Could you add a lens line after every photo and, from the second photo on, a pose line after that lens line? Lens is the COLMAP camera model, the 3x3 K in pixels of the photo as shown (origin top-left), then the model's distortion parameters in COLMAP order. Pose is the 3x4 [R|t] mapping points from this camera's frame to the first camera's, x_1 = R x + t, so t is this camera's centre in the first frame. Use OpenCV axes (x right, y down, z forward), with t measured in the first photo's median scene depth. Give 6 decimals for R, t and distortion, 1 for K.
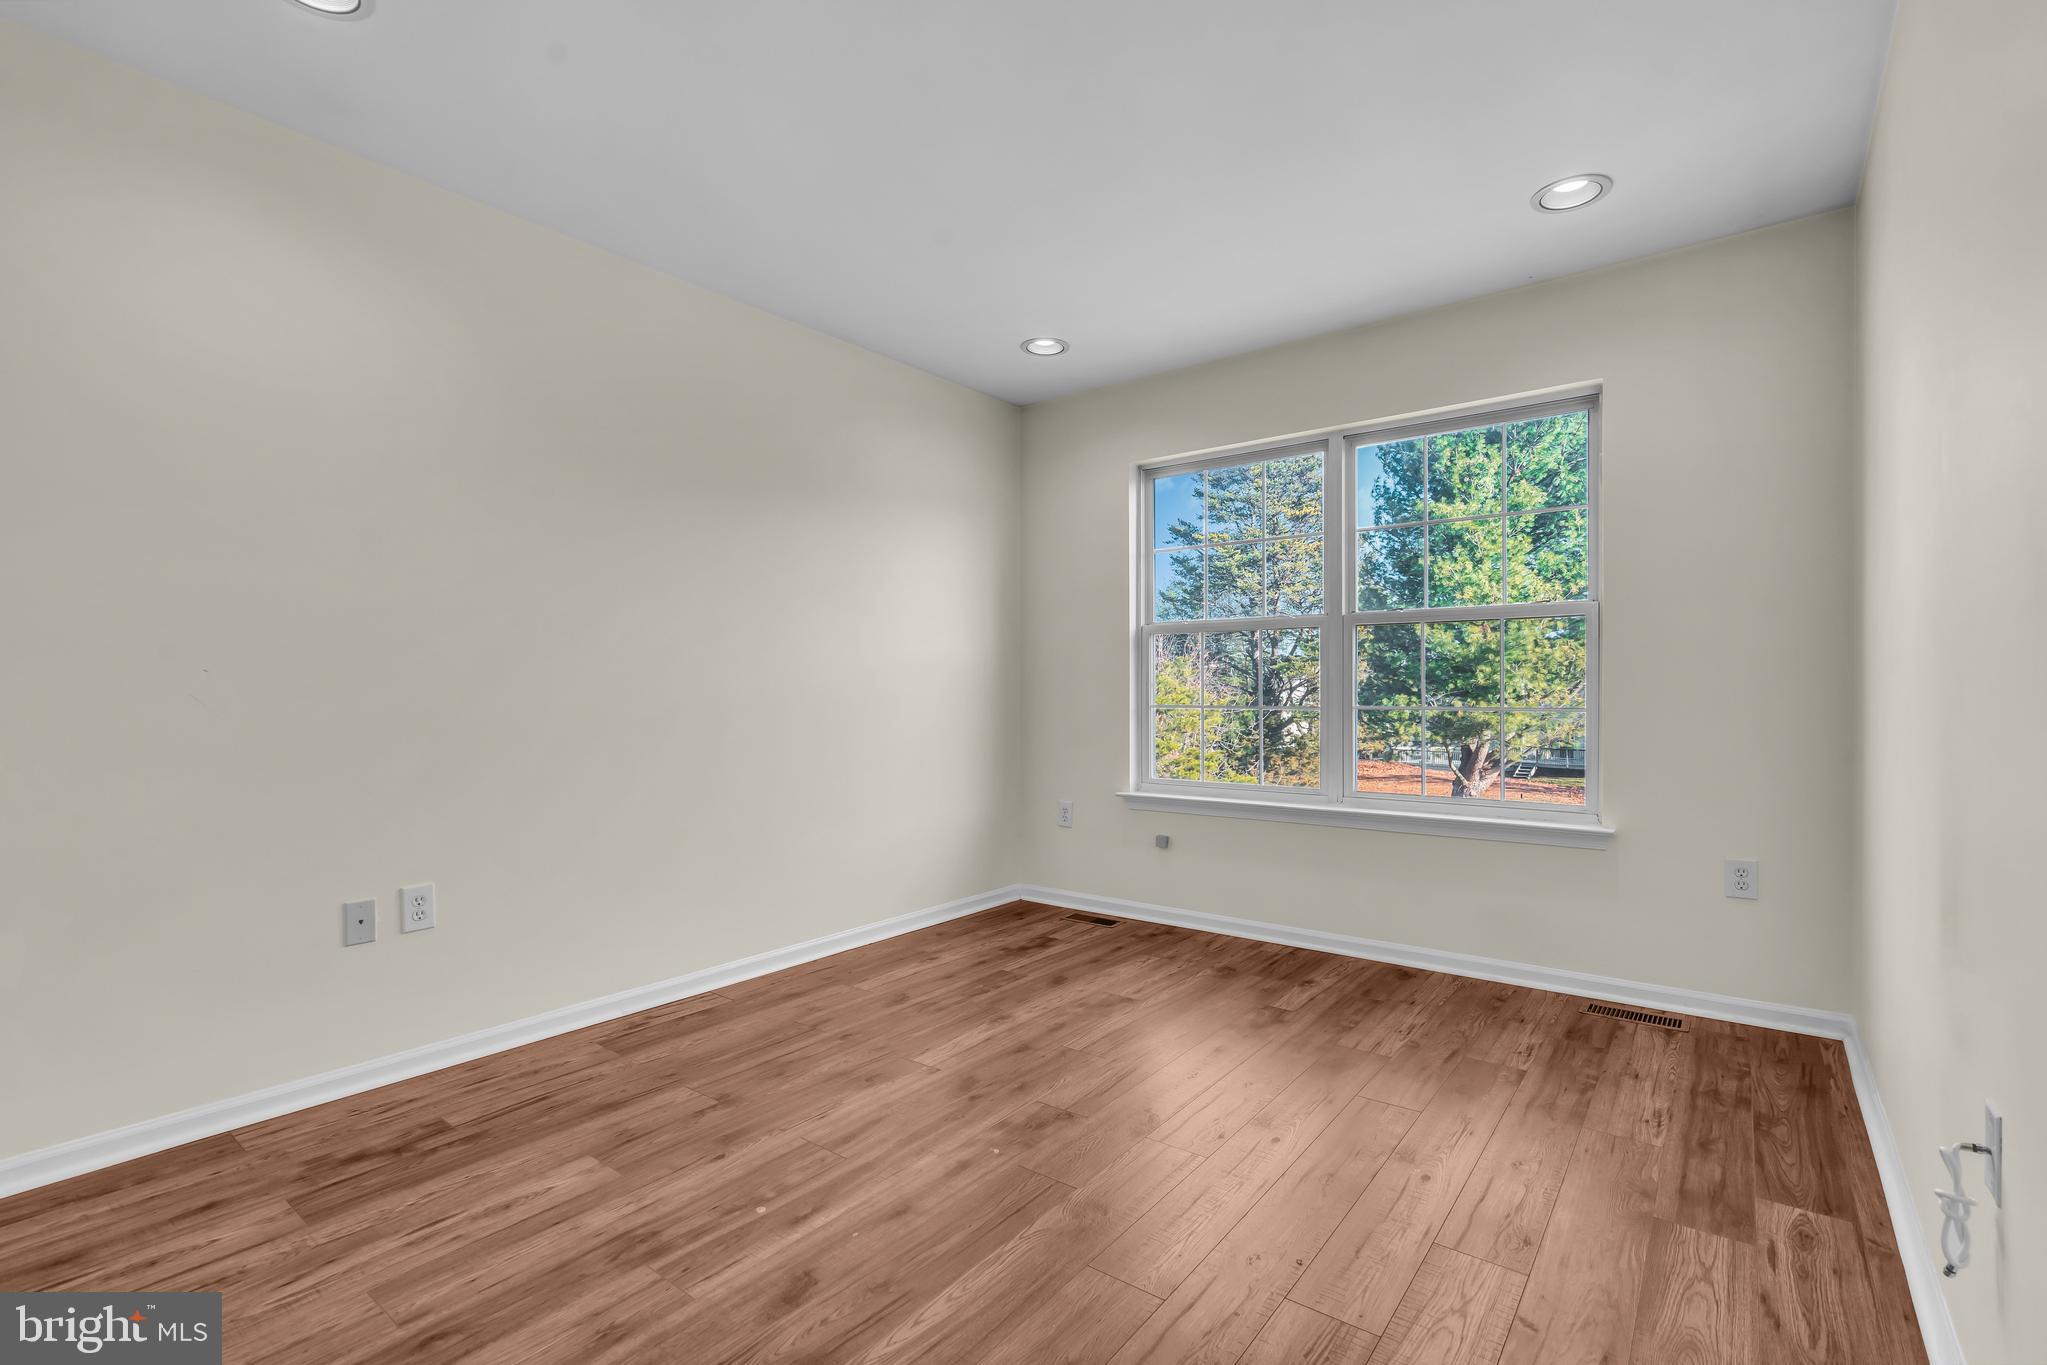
lens RADIAL K [[919.0, 0, 1023.5], [0, 919.0, 690.0], [0, 0, 1]] dist [-0.006562, 0.001681]
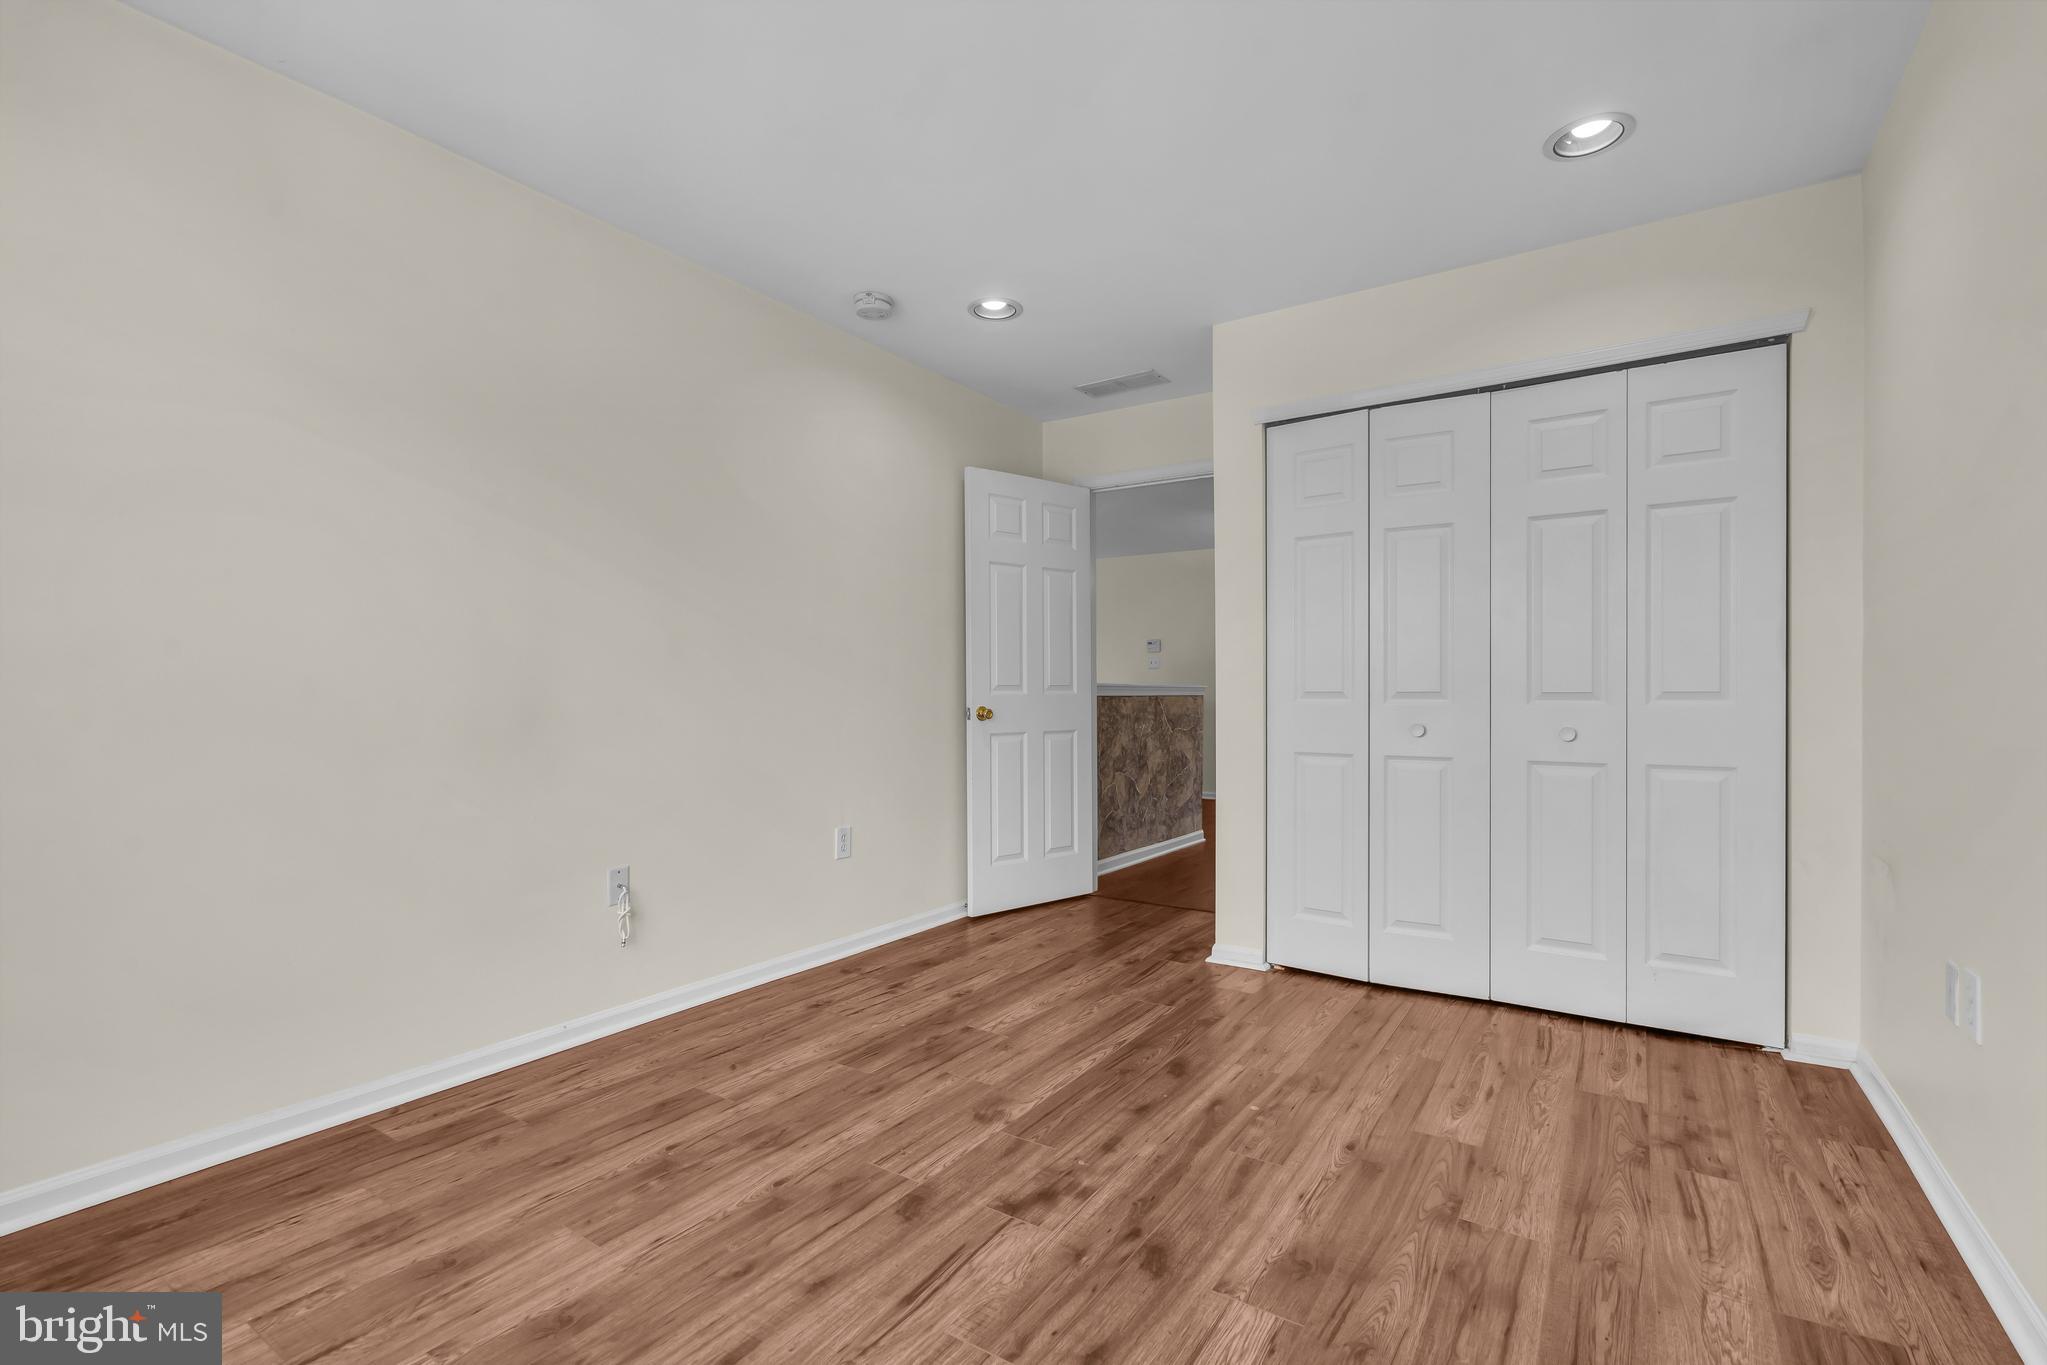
lens RADIAL K [[919.0, 0, 1024.4], [0, 919.0, 690.4], [0, 0, 1]] dist [-0.006562, 0.001681]
pose [[-0.997114, 0.005000, -0.075748, 0.102499], [0.005675, 0.999946, -0.008707, 0.010819], [0.075701, -0.009112, -0.997089, 1.986779]]
